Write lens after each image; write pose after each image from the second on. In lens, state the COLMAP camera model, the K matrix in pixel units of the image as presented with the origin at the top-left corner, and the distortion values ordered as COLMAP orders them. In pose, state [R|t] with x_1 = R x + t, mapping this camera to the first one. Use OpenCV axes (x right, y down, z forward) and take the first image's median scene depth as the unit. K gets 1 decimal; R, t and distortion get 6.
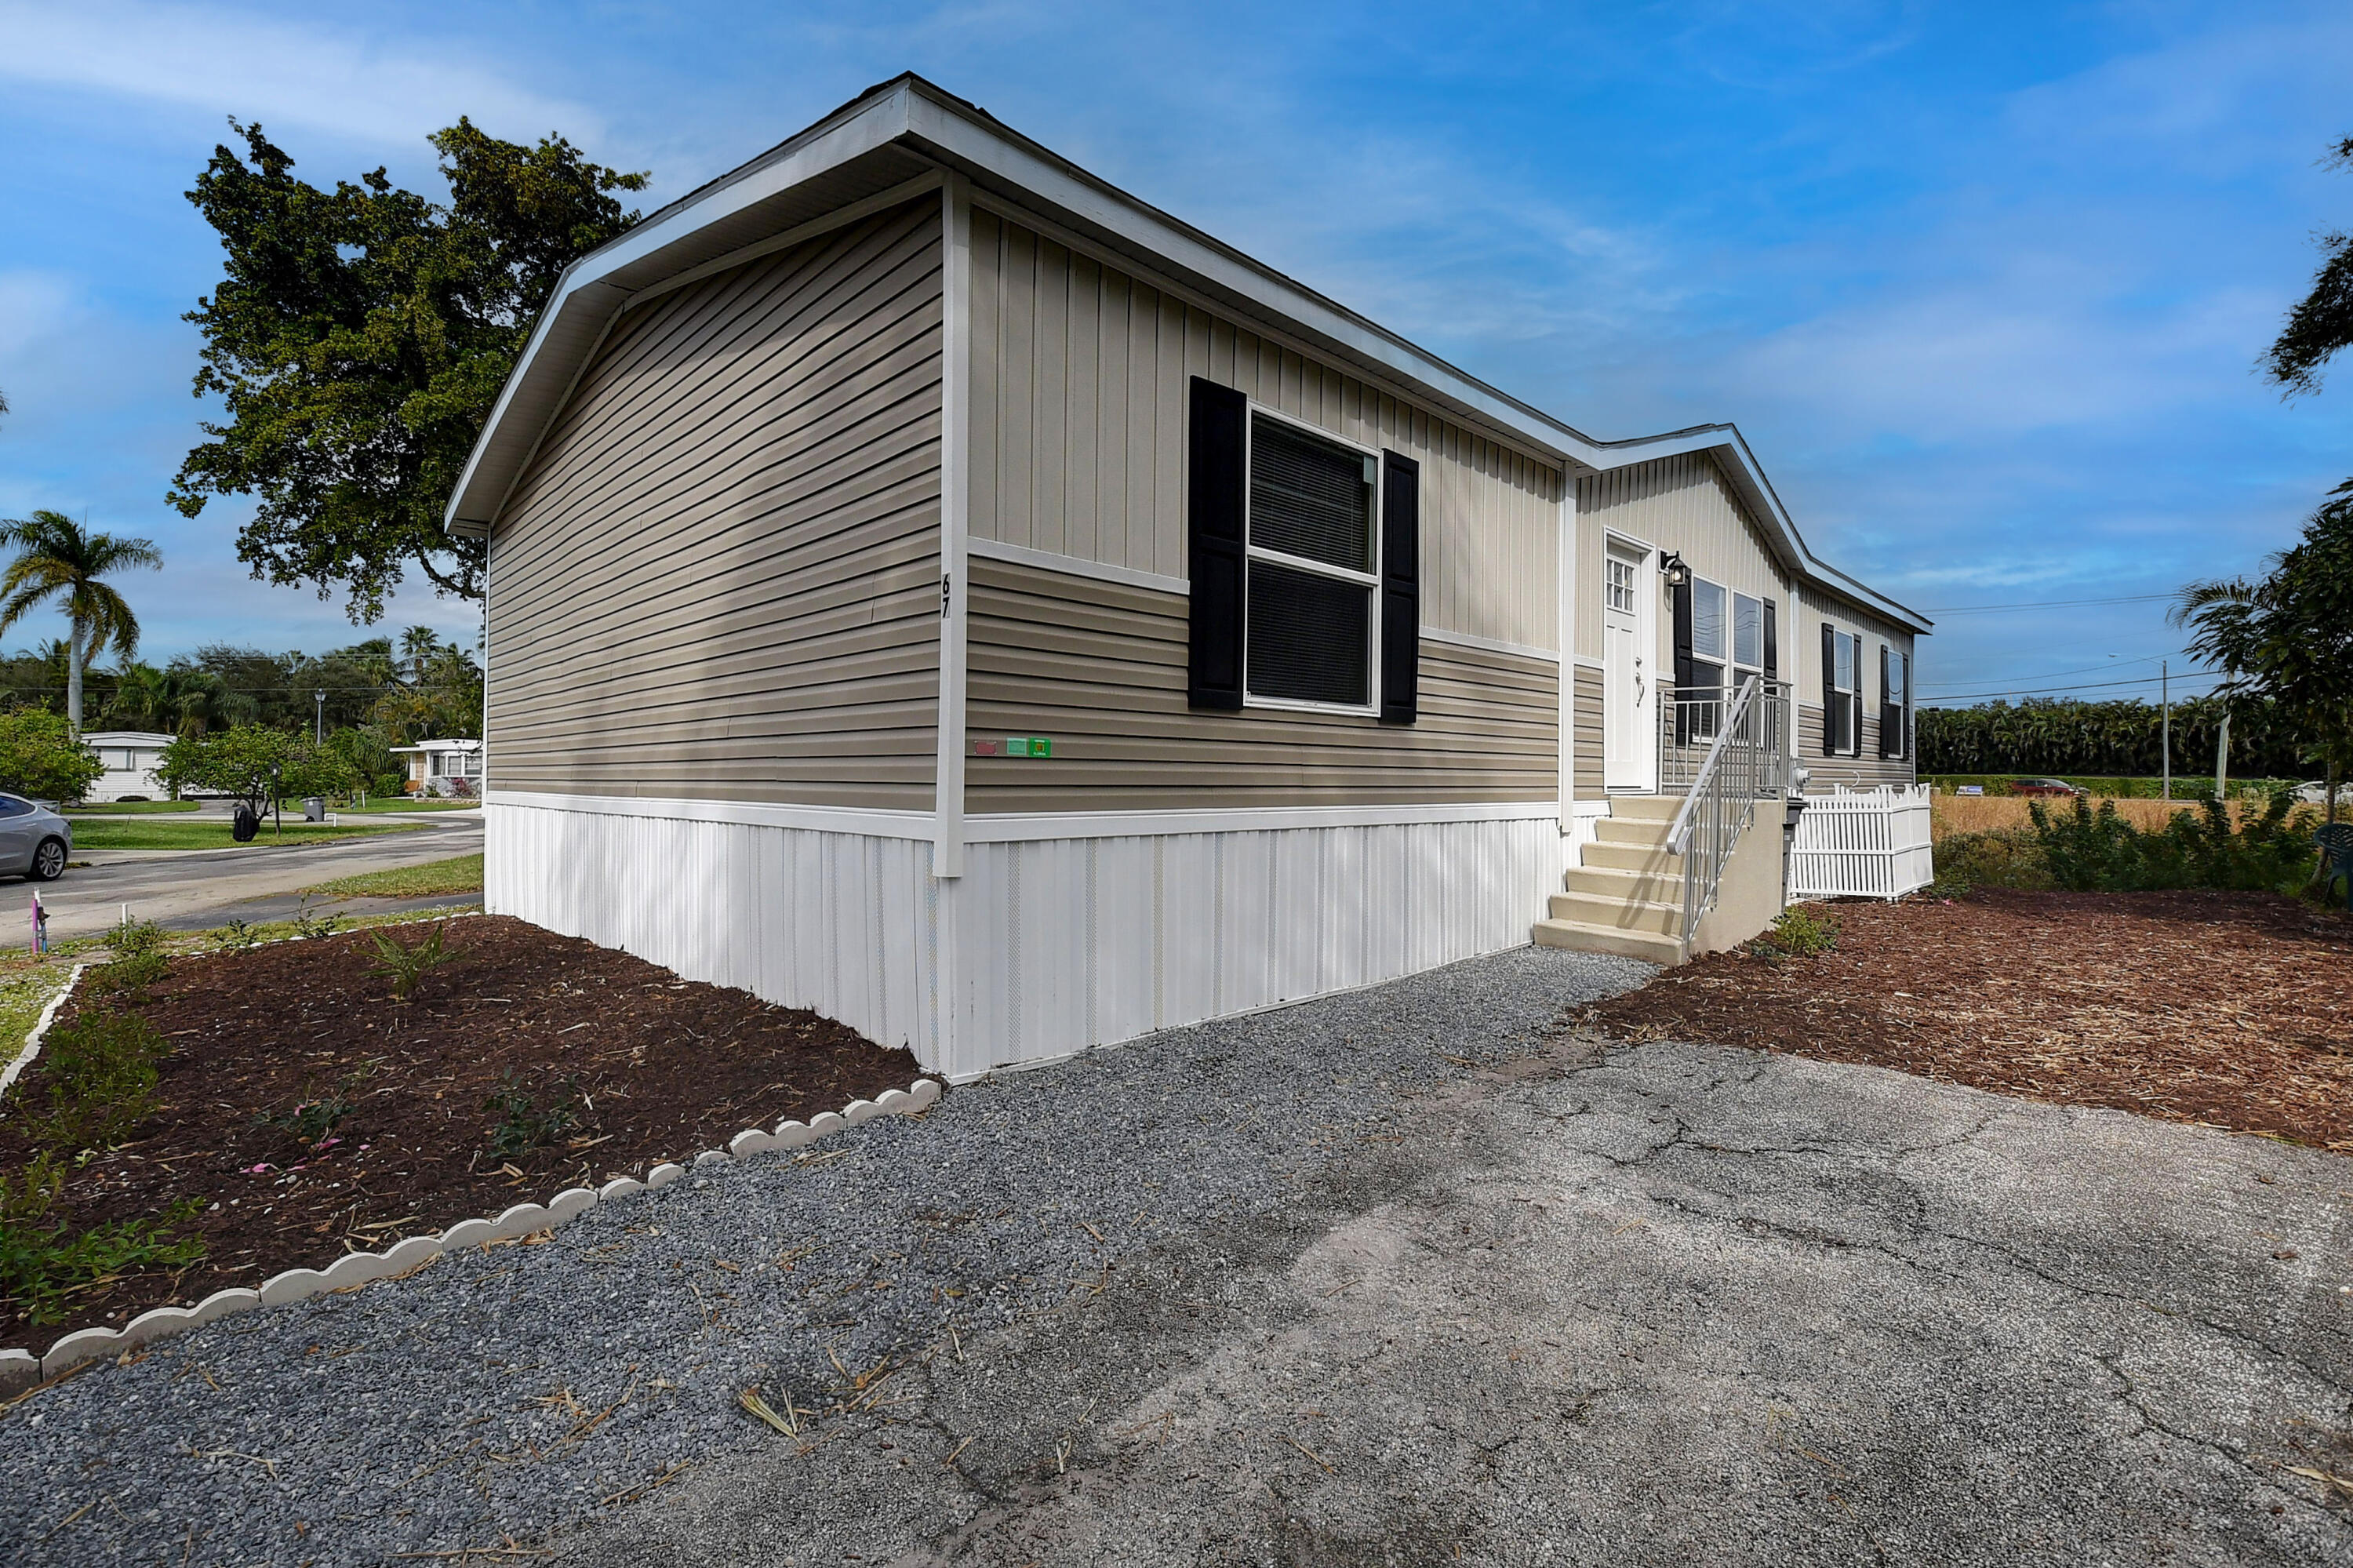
lens RADIAL K [[1038.2, 0, 1177.2], [0, 1038.2, 784.9], [0, 0, 1]] dist [-0.004819, -0.011556]
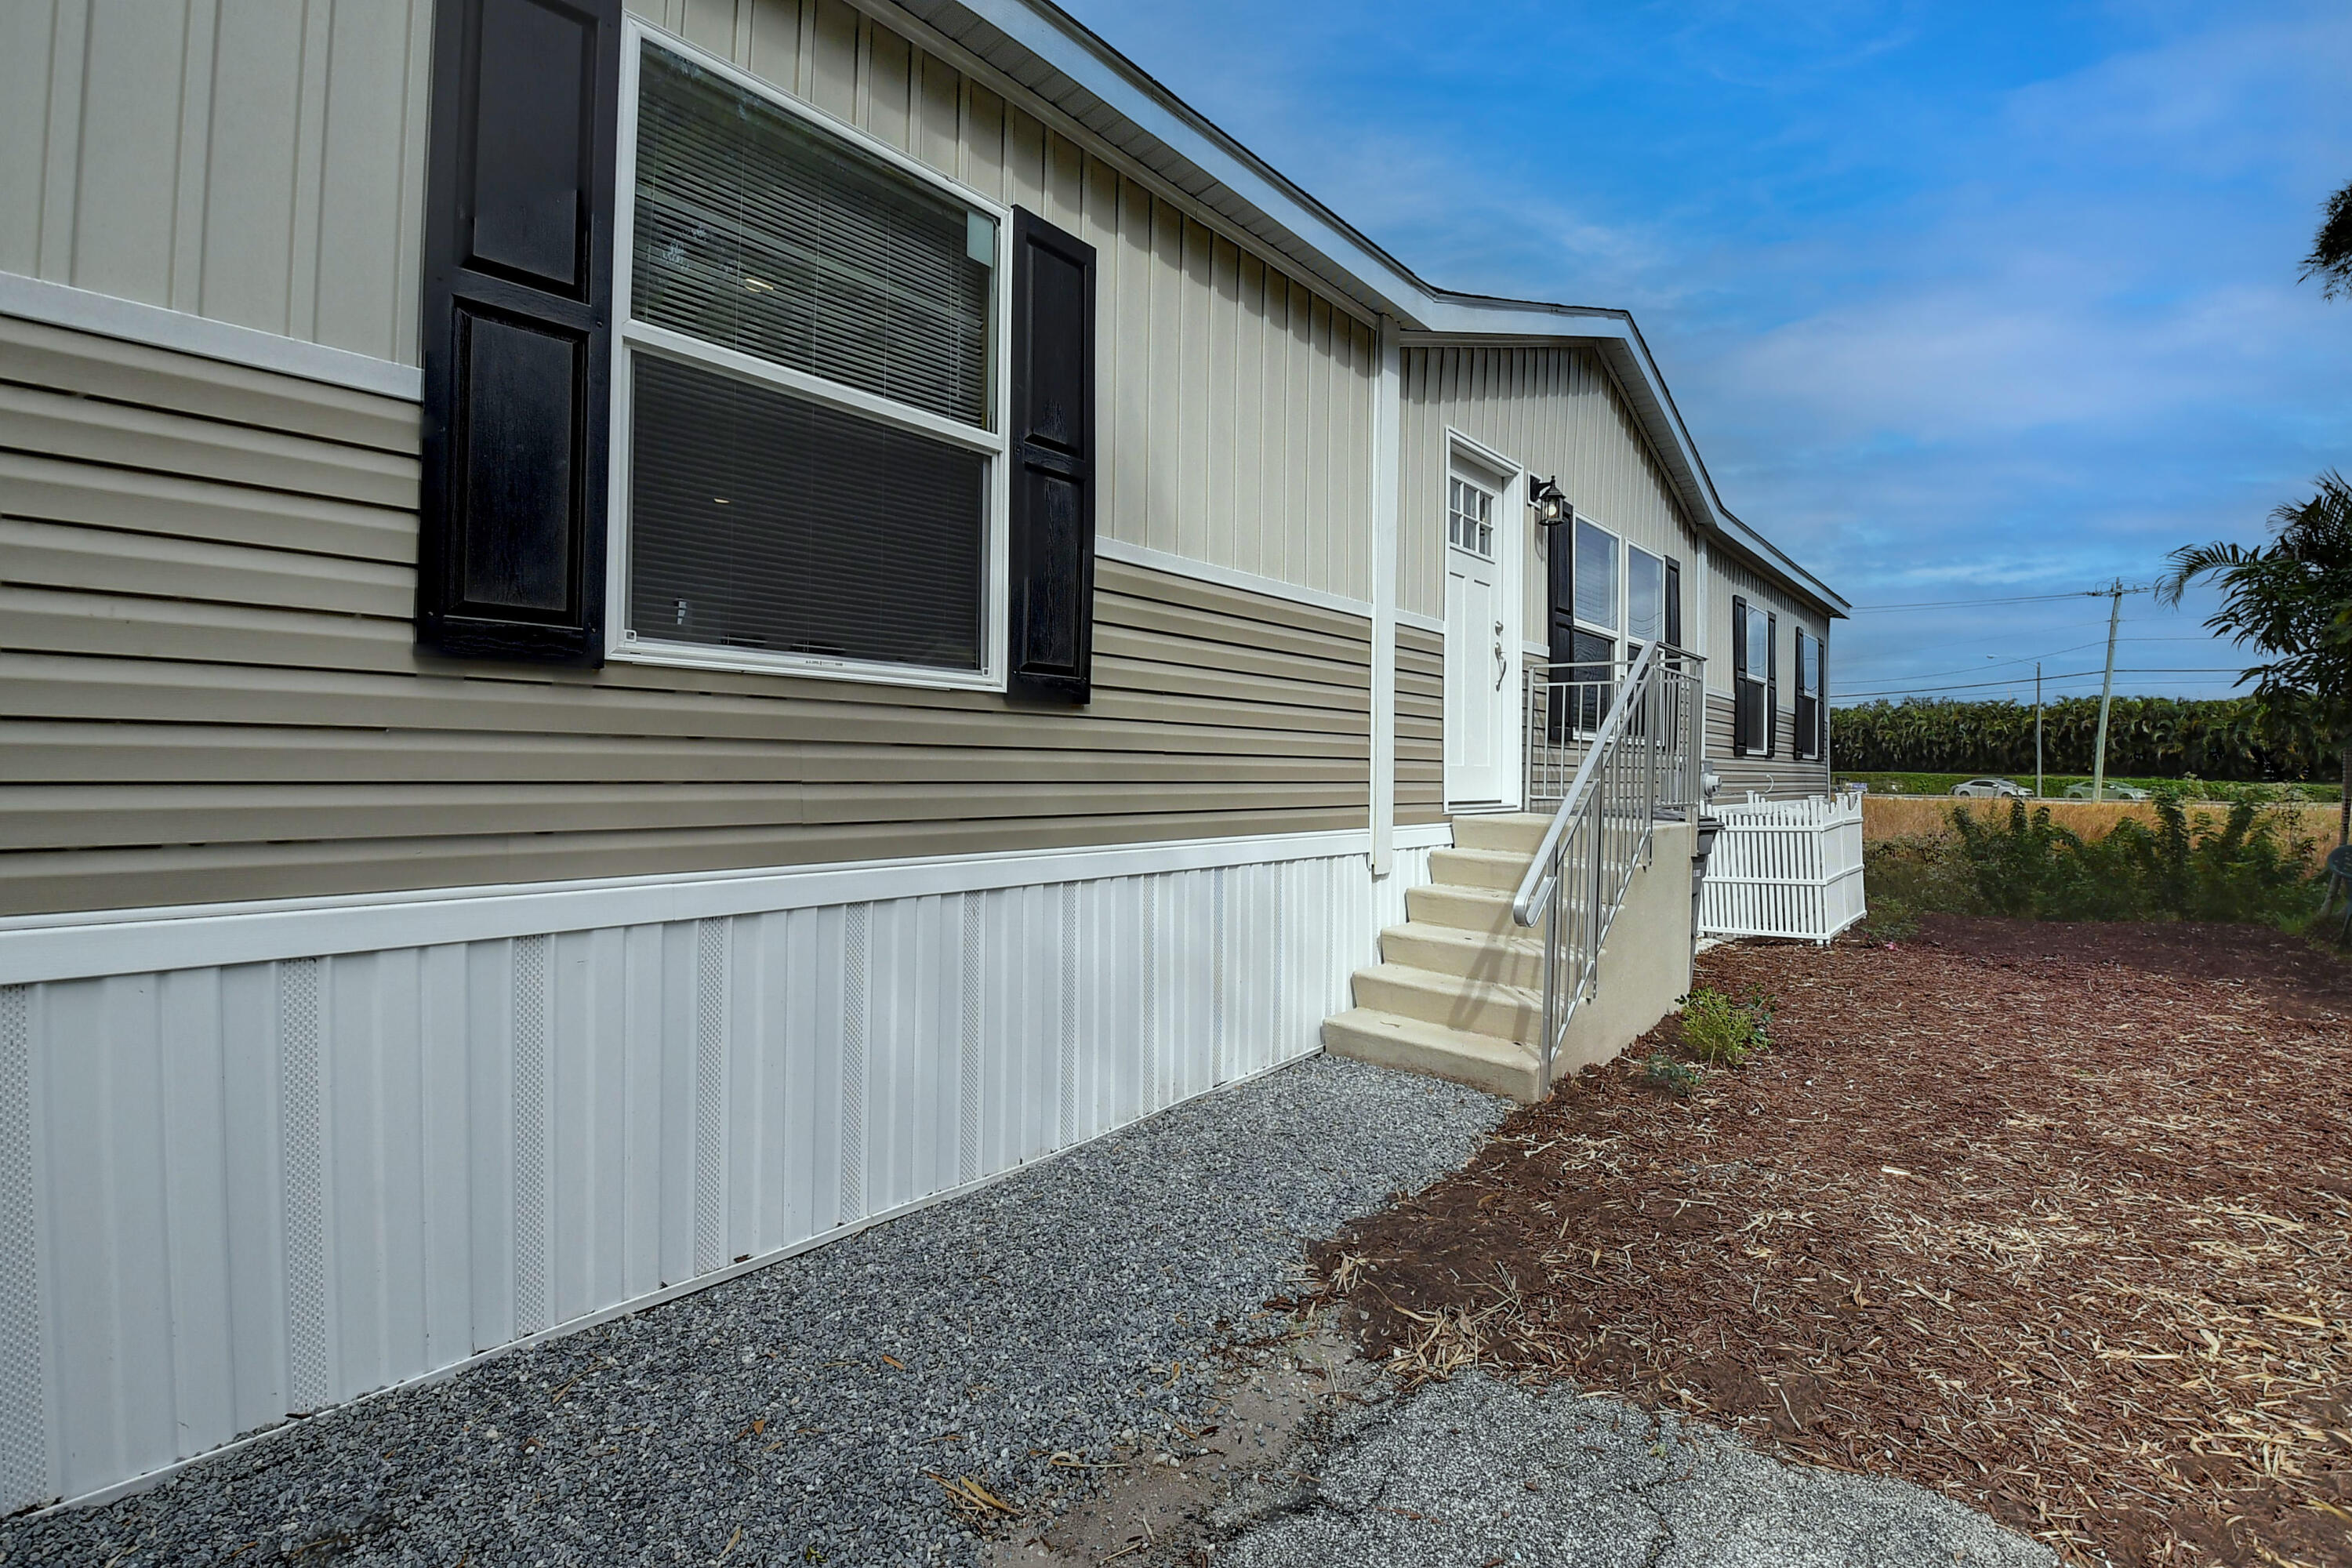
lens RADIAL K [[1037.8, 0, 1179.6], [0, 1037.8, 785.8], [0, 0, 1]] dist [-0.004819, -0.011556]
pose [[0.996697, 0.002708, 0.081159, 0.191264], [-0.003279, 0.999971, 0.006899, -0.015187], [-0.081138, -0.007143, 0.996677, 0.346402]]
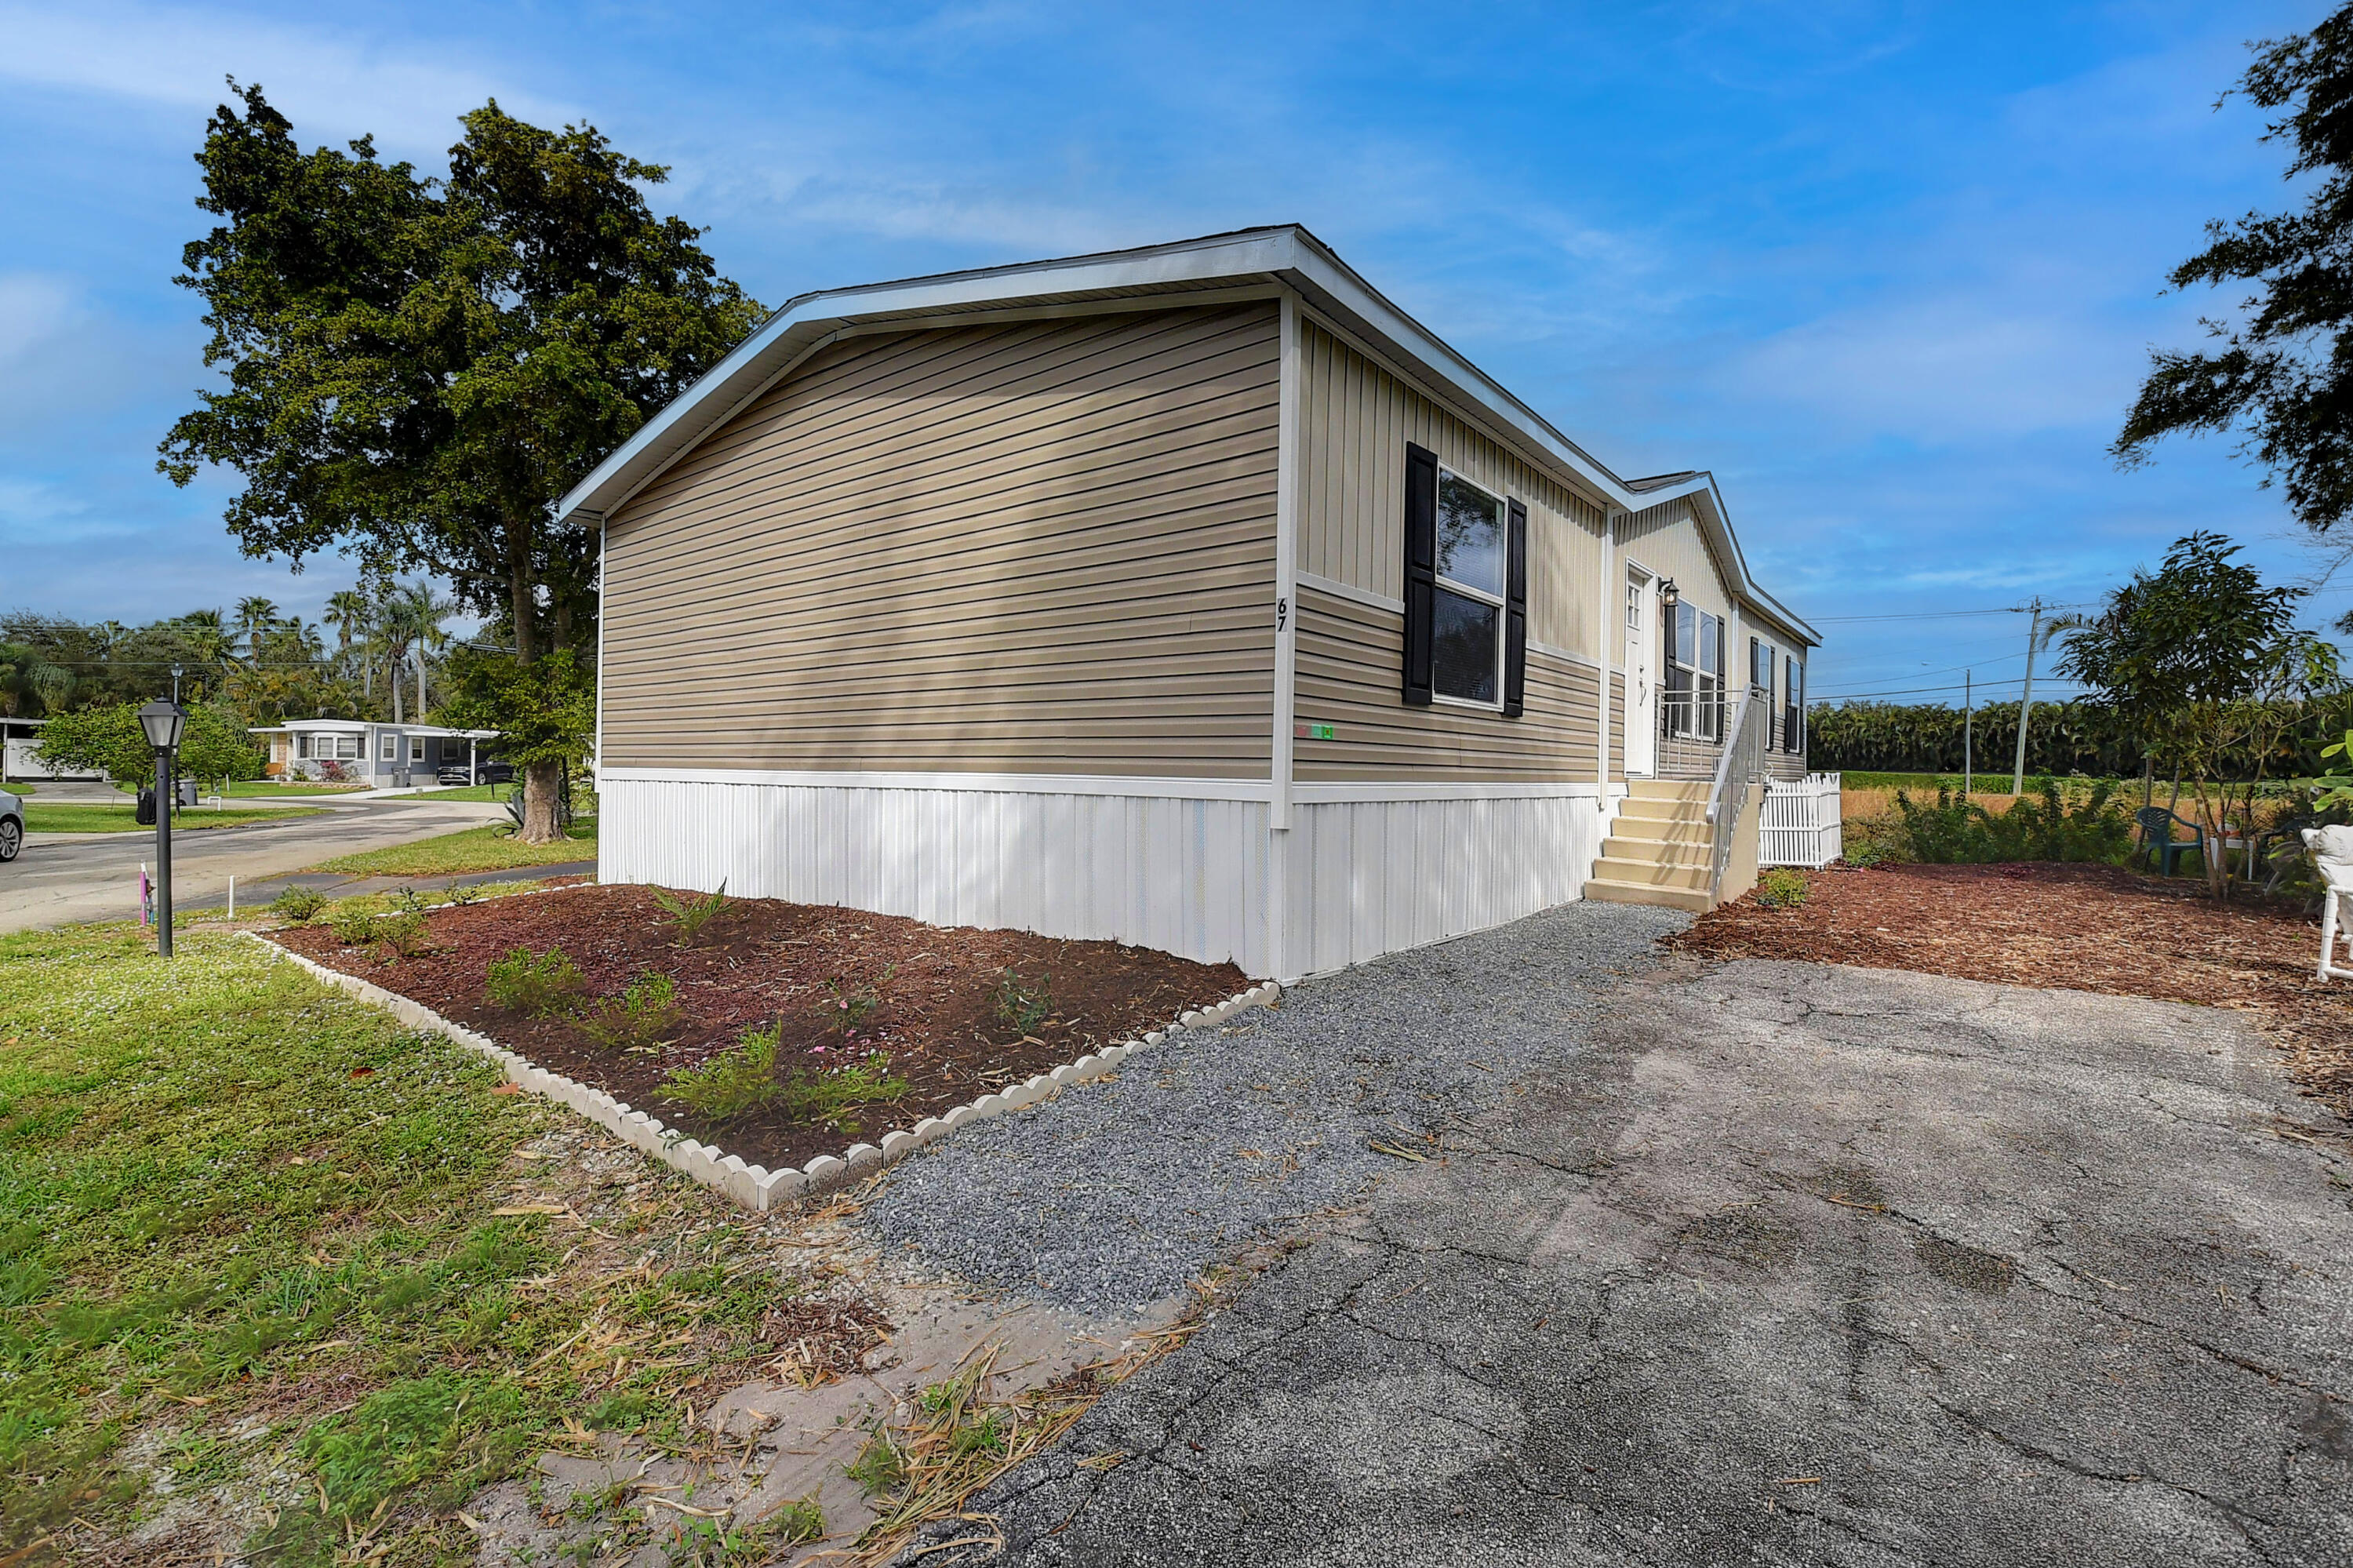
lens RADIAL K [[1038.2, 0, 1170.6], [0, 1038.2, 788.1], [0, 0, 1]] dist [-0.004819, -0.011556]
pose [[0.993005, 0.006266, 0.117910, -0.273774], [-0.007655, 0.999907, 0.011329, 0.012174], [-0.117828, -0.012152, 0.992960, -0.151478]]
